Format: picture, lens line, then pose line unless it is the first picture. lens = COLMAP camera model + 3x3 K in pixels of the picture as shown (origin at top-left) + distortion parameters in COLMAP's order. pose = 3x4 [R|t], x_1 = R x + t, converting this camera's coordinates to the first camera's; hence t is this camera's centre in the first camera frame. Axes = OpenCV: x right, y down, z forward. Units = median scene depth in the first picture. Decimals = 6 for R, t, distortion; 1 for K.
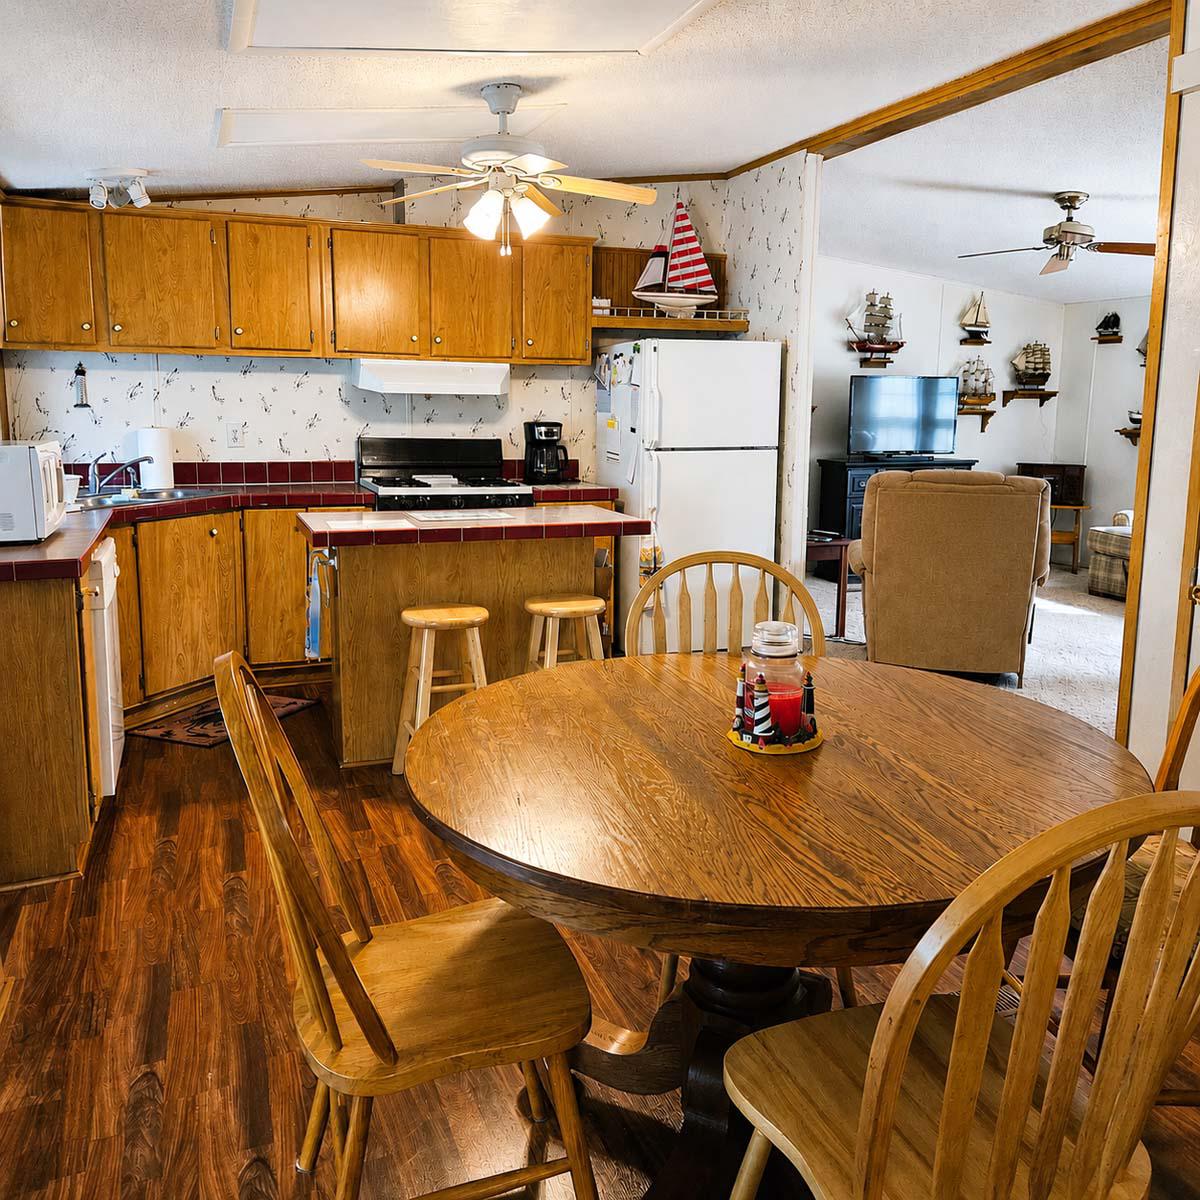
lens RADIAL K [[1065.3, 0, 589.5], [0, 1065.3, 602.3], [0, 0, 1]] dist [-0.013092, -0.020380]
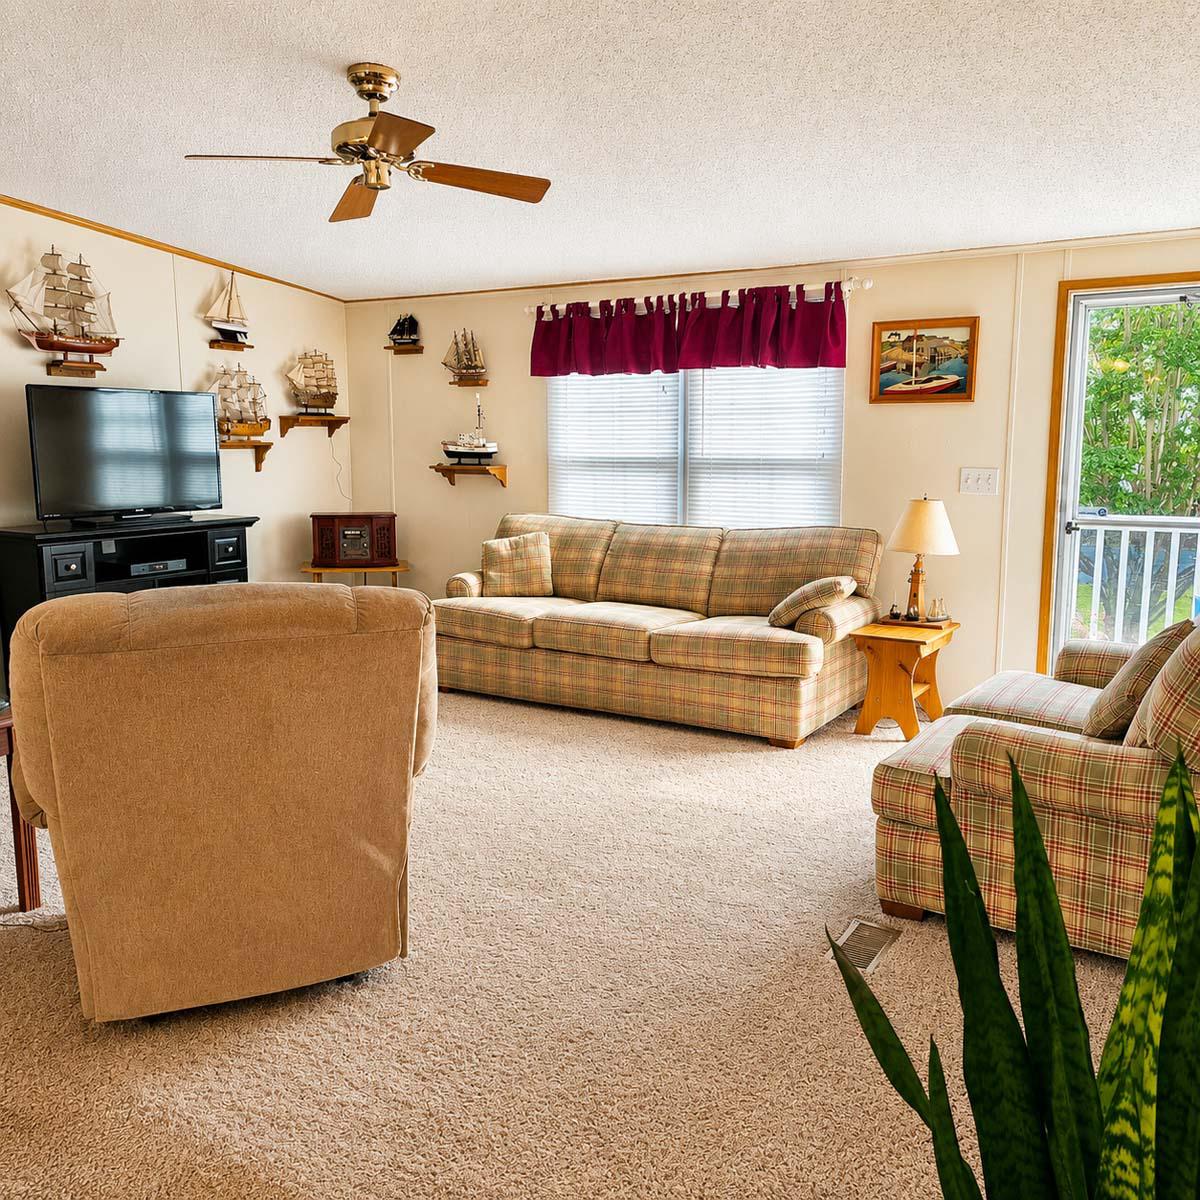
lens RADIAL K [[1070.1, 0, 600.0], [0, 1070.1, 600.0], [0, 0, 1]] dist [0.081102, -0.011380]
pose [[0.787922, -0.101087, 0.607421, 0.106758], [0.116616, 0.993078, 0.013998, -0.062070], [-0.604632, 0.059806, 0.794257, 0.305735]]
